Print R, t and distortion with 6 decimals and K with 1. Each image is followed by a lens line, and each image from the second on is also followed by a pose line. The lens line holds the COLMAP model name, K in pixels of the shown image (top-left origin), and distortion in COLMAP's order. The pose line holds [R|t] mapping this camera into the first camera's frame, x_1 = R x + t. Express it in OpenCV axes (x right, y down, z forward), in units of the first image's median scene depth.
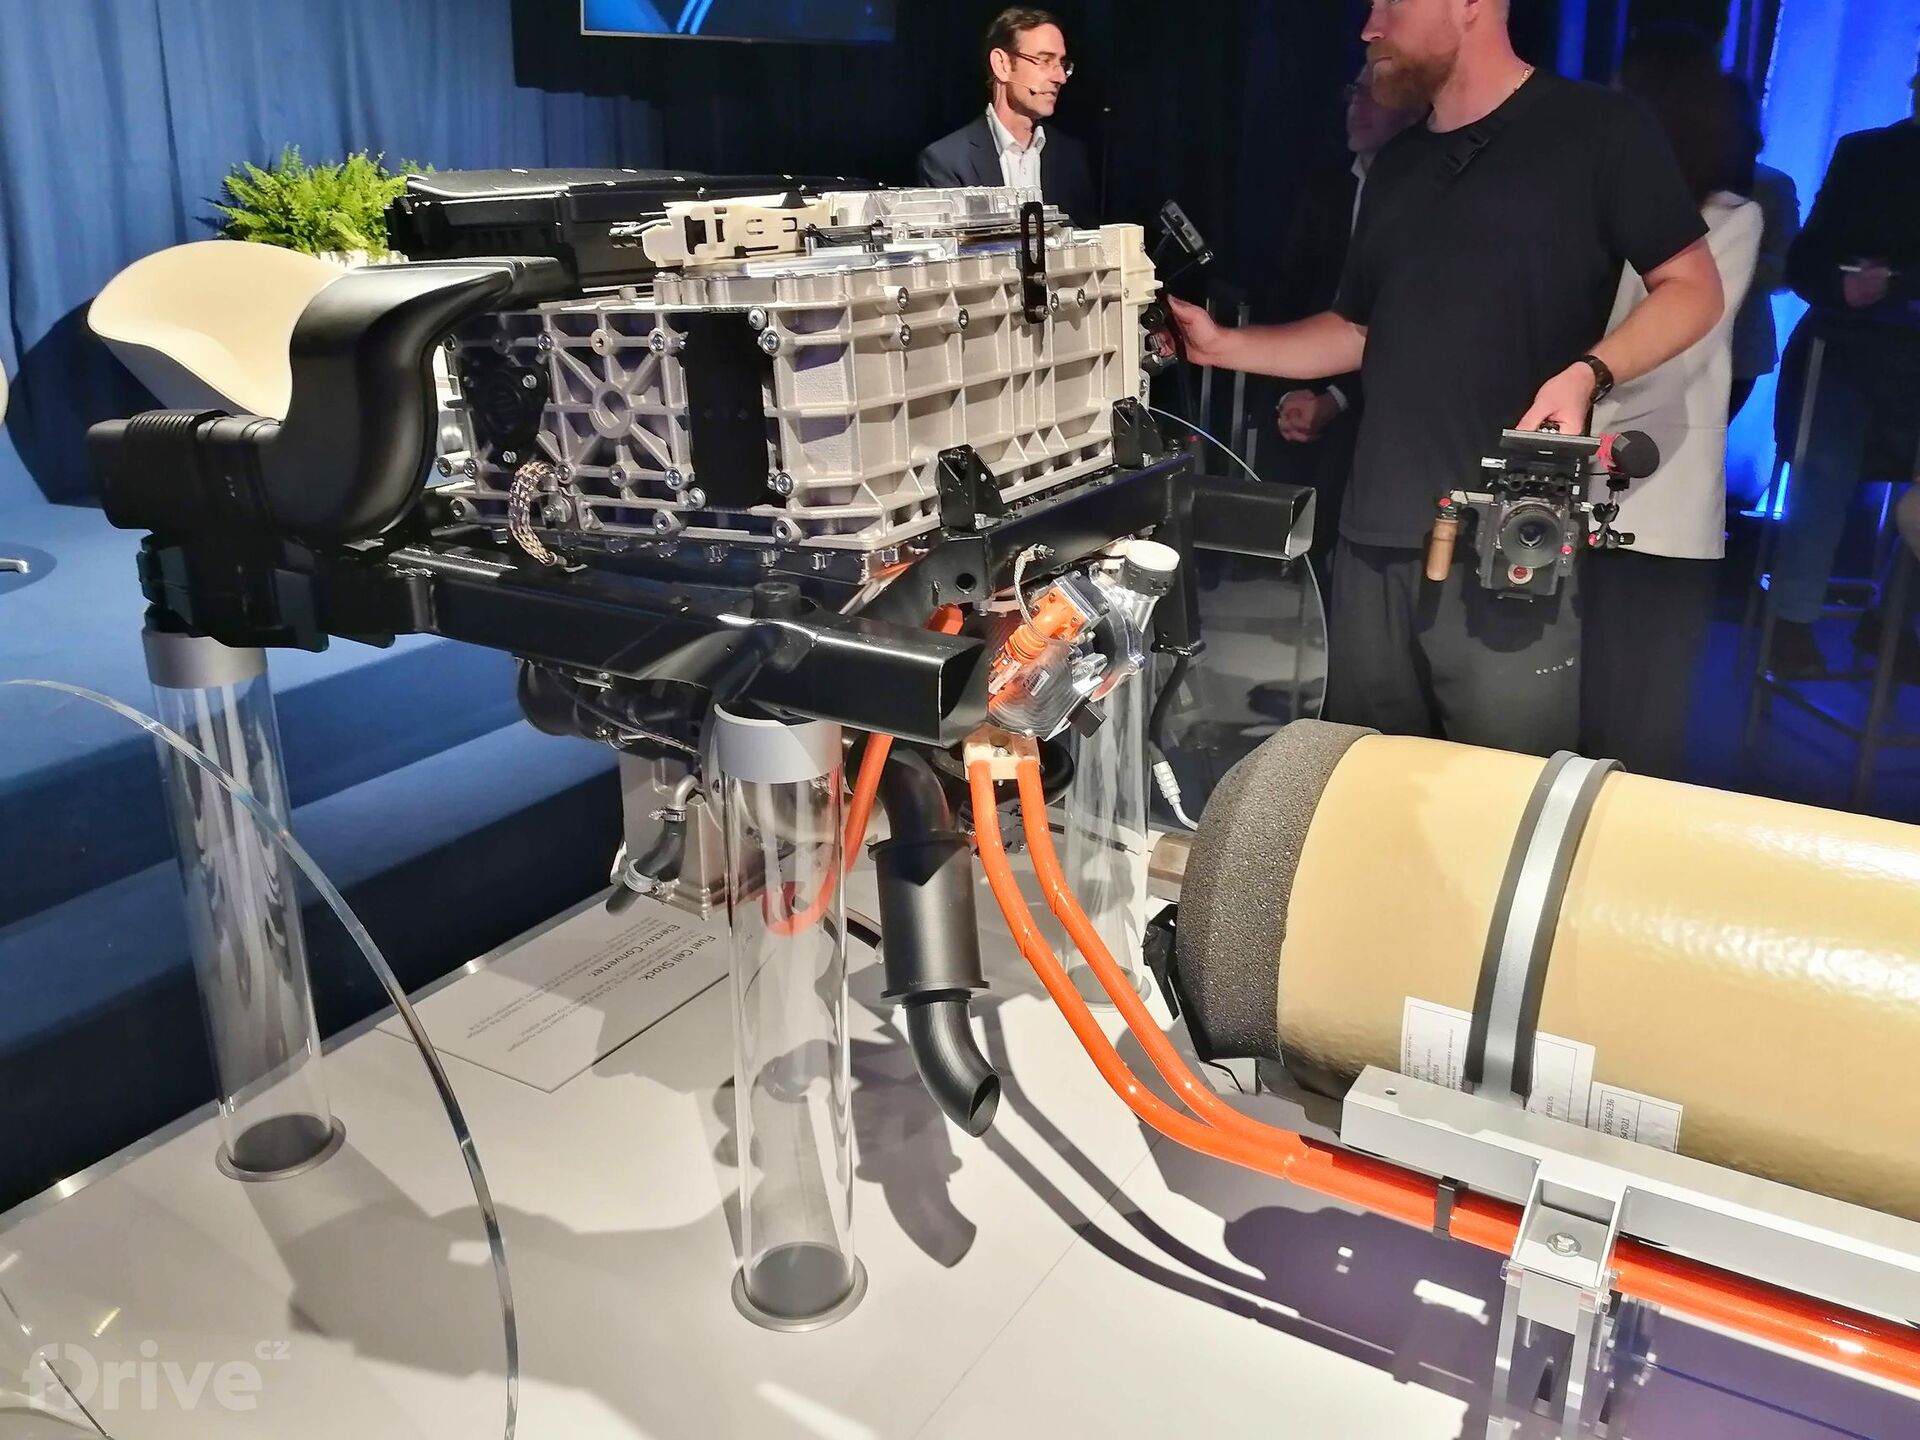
lens RADIAL K [[1584.6, 0, 945.7], [0, 1584.6, 697.5], [0, 0, 1]] dist [0.033495, -0.000396]
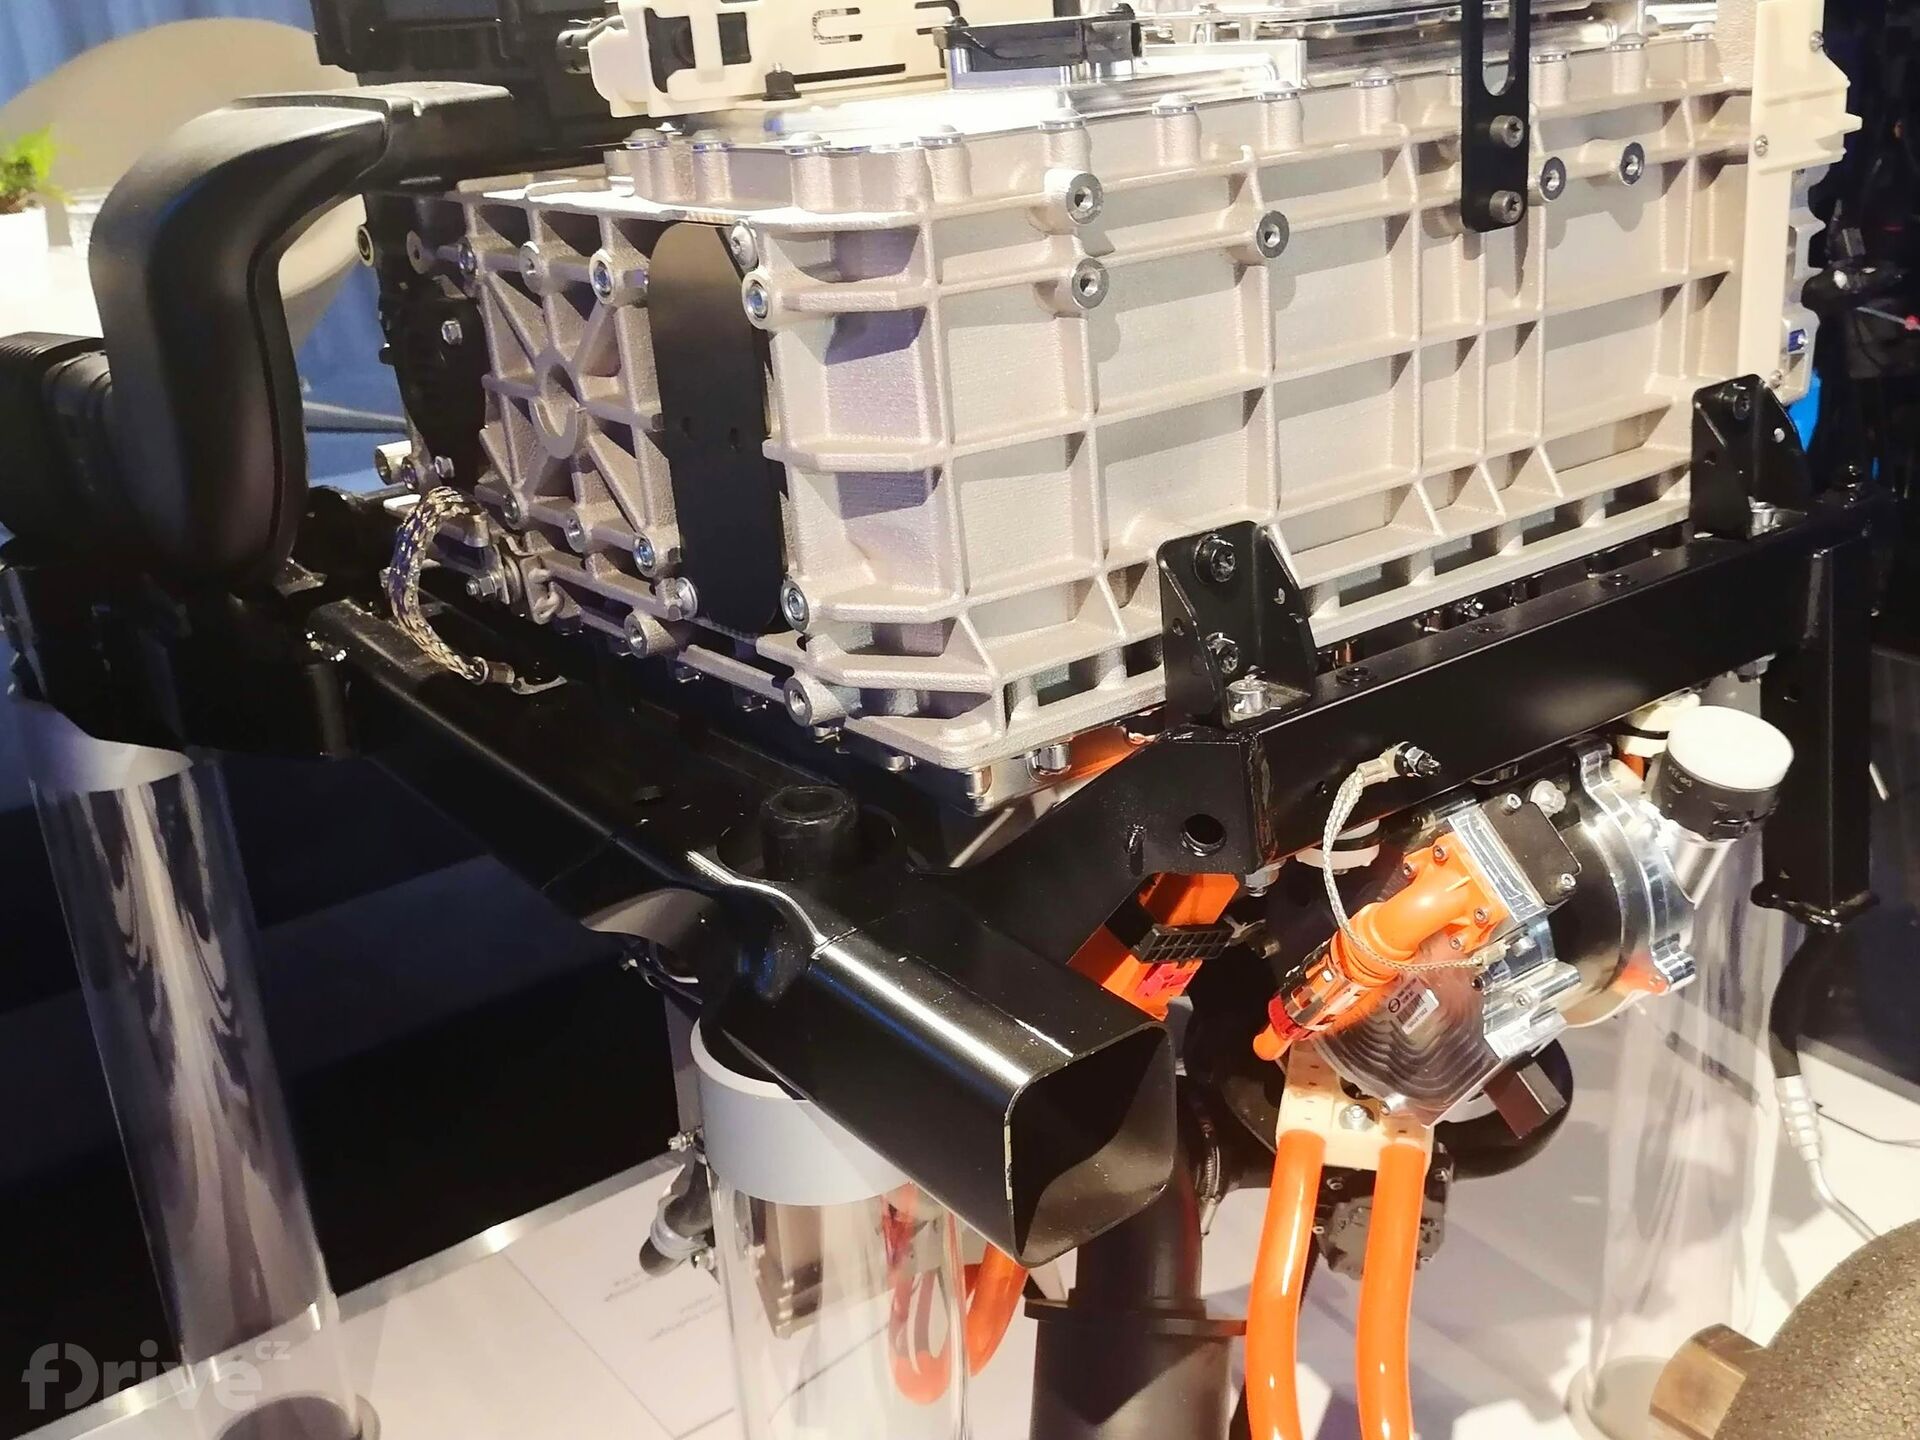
lens RADIAL K [[1973.0, 0, 1025.7], [0, 1973.0, 735.7], [0, 0, 1]] dist [0.048416, 0.000000]
pose [[0.936933, 0.113154, -0.330685, 0.141913], [-0.082828, 0.991075, 0.104449, -0.149185], [0.339553, -0.070471, 0.937943, 0.440740]]
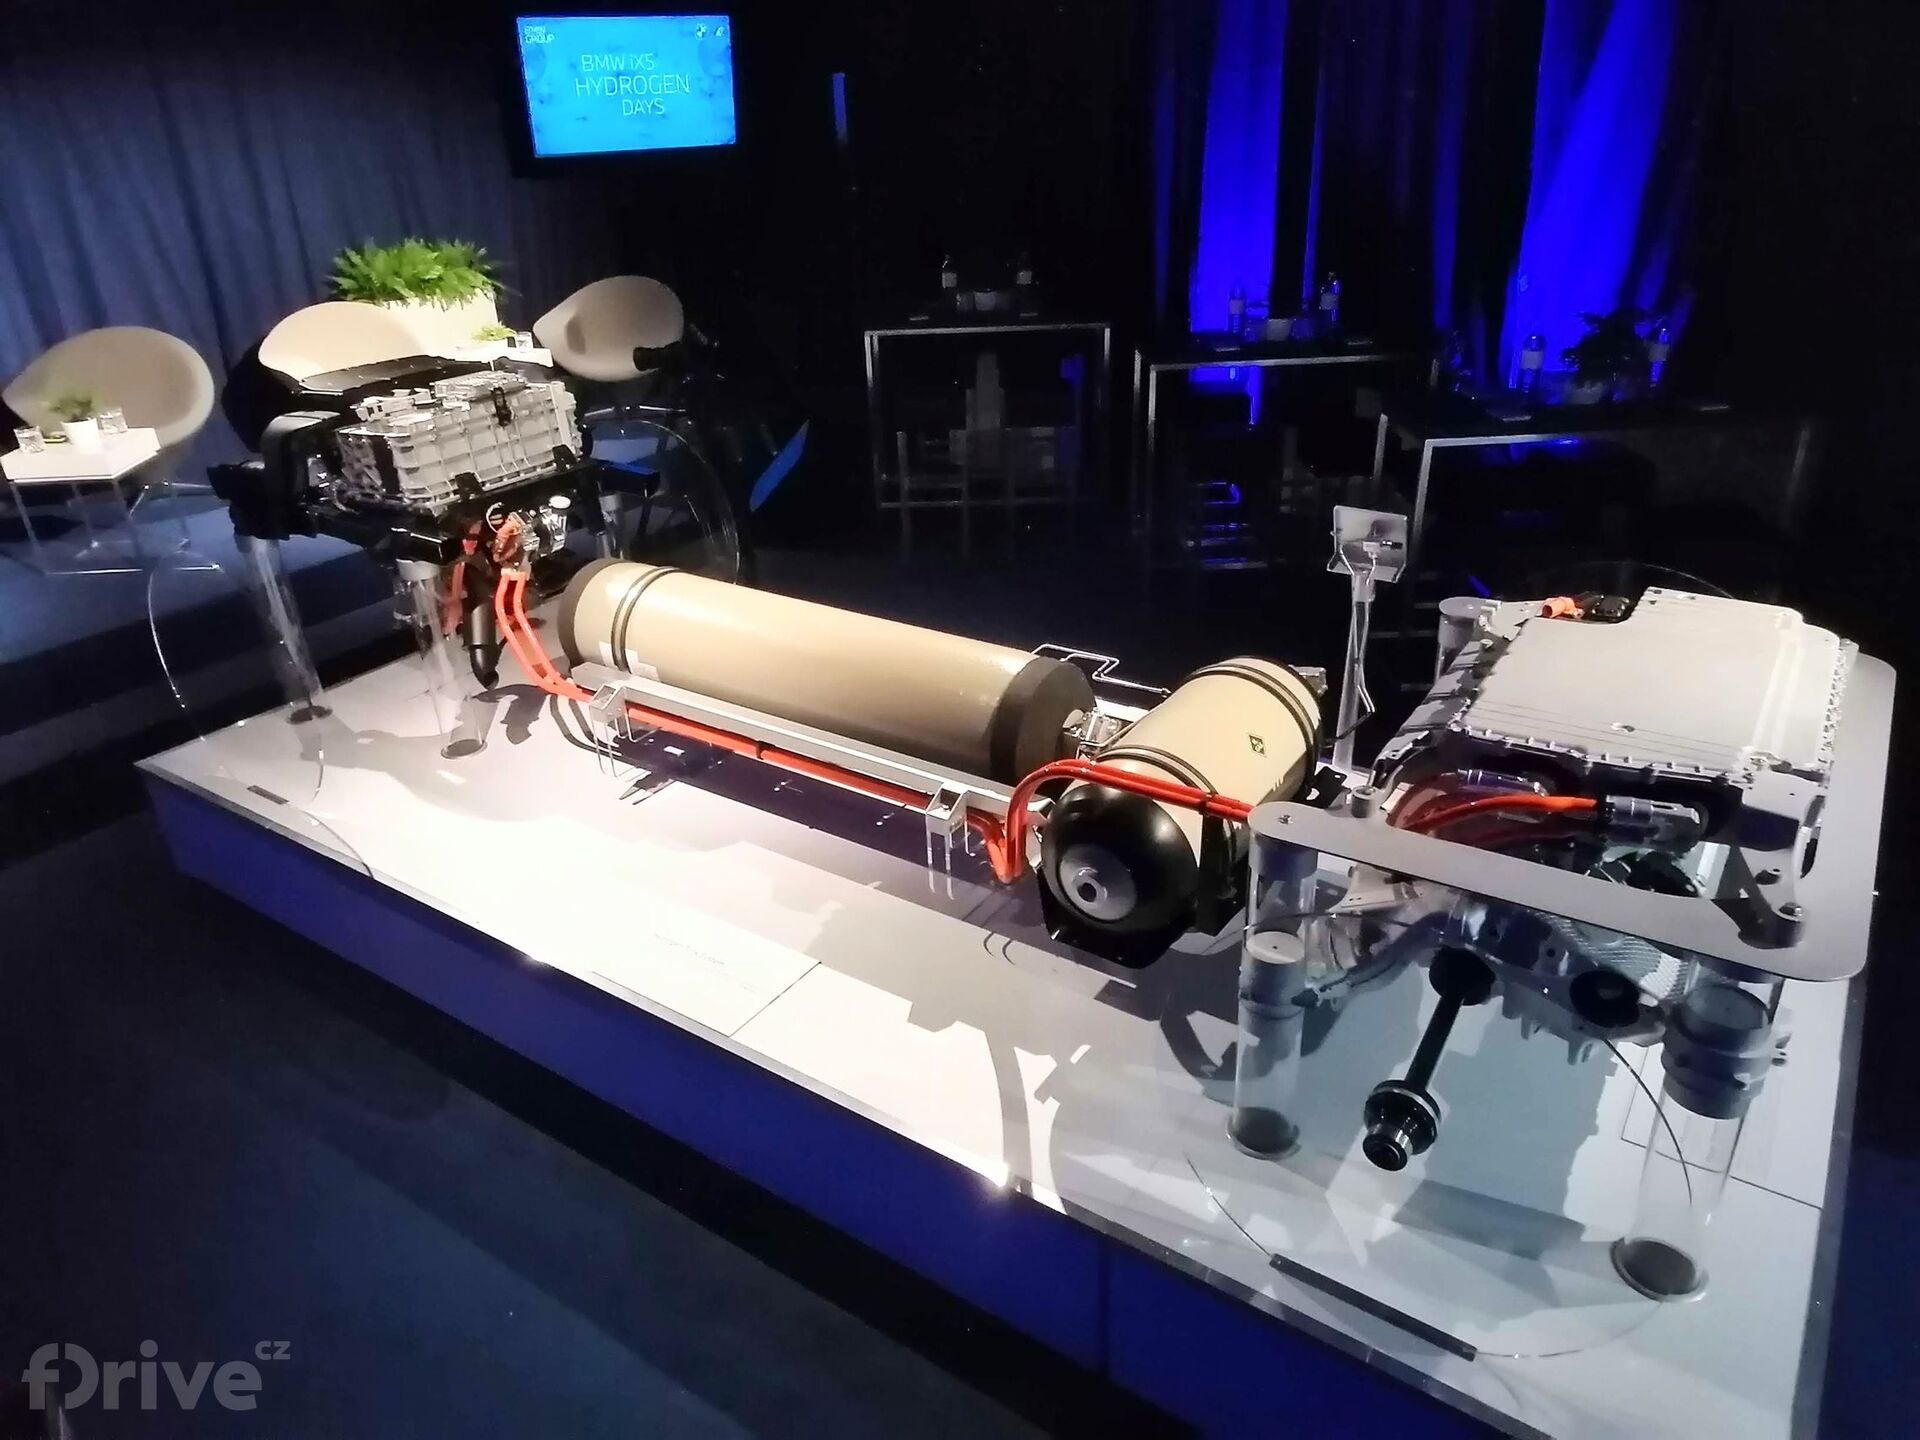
lens RADIAL K [[1329.8, 0, 956.8], [0, 1329.8, 727.7], [0, 0, 1]] dist [0.053120, 0.003756]
pose [[0.996229, -0.008338, -0.086363, 1.185492], [0.019675, 0.991153, 0.131258, 0.014699], [0.084505, -0.132462, 0.987579, -1.599615]]
